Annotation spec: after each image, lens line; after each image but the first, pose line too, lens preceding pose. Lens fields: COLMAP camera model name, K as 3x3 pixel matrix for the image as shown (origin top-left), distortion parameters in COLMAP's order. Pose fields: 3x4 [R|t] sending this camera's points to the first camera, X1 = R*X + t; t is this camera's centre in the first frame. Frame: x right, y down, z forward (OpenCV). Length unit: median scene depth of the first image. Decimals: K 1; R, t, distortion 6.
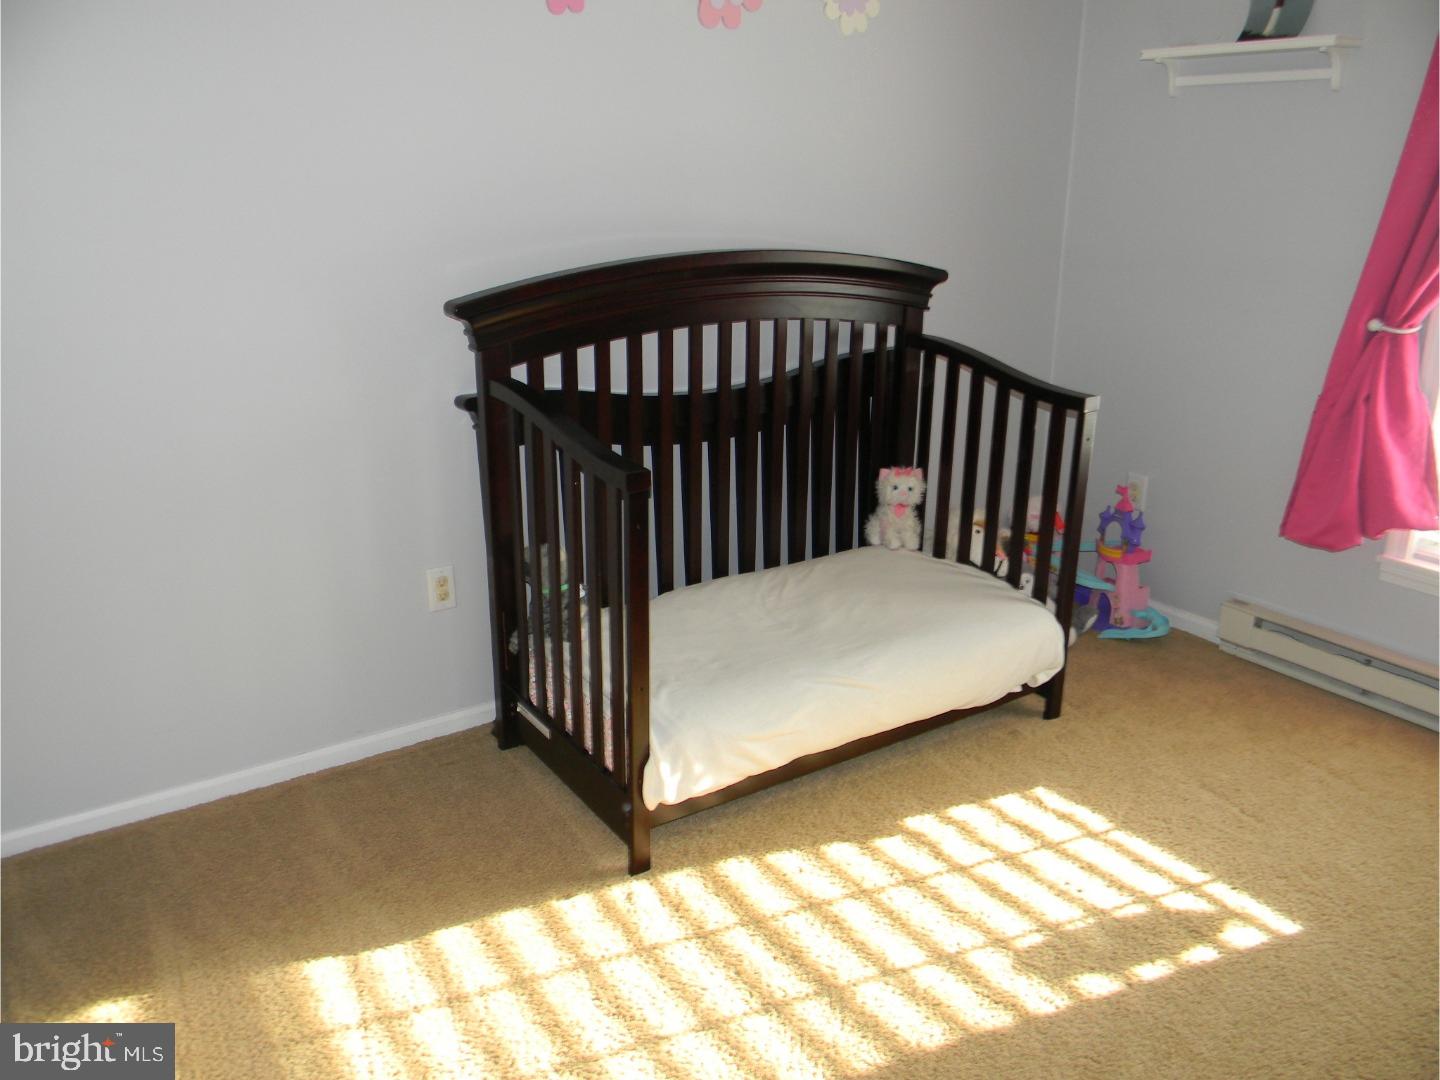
lens RADIAL K [[1153.4, 0, 724.6], [0, 1153.4, 531.5], [0, 0, 1]] dist [0.003613, -0.016924]
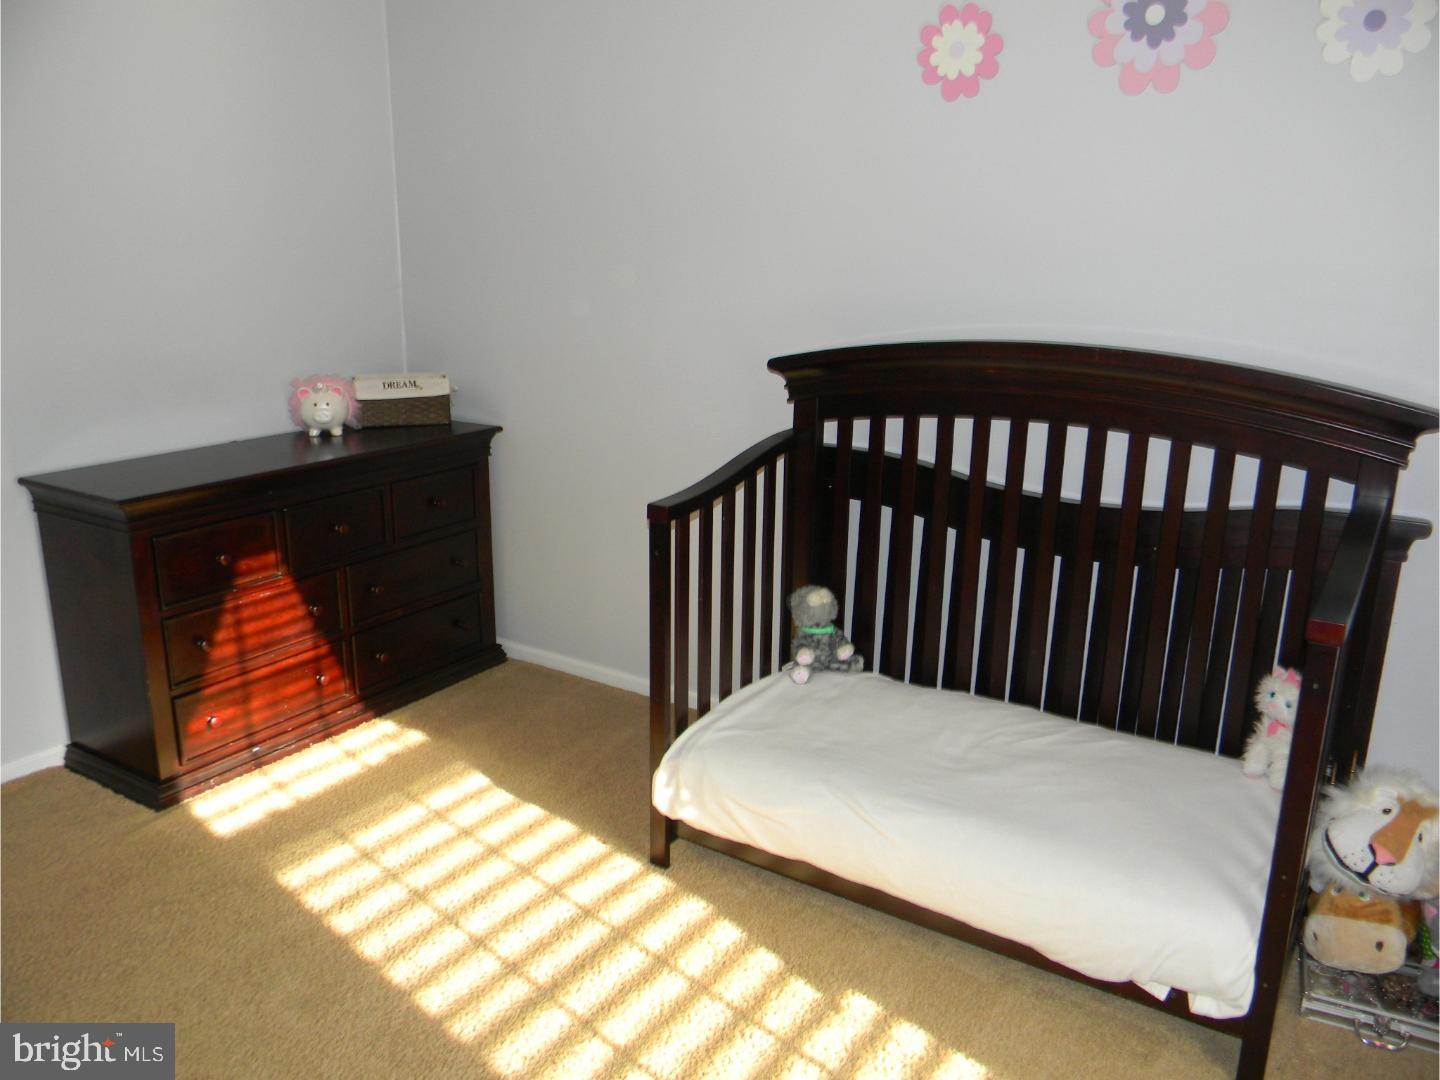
lens RADIAL K [[1153.4, 0, 722.8], [0, 1153.4, 550.0], [0, 0, 1]] dist [0.003613, -0.016924]
pose [[0.385749, 0.251944, -0.887537, 0.838404], [-0.301779, 0.943530, 0.136678, -0.157864], [0.871853, 0.215116, 0.439997, 0.484123]]
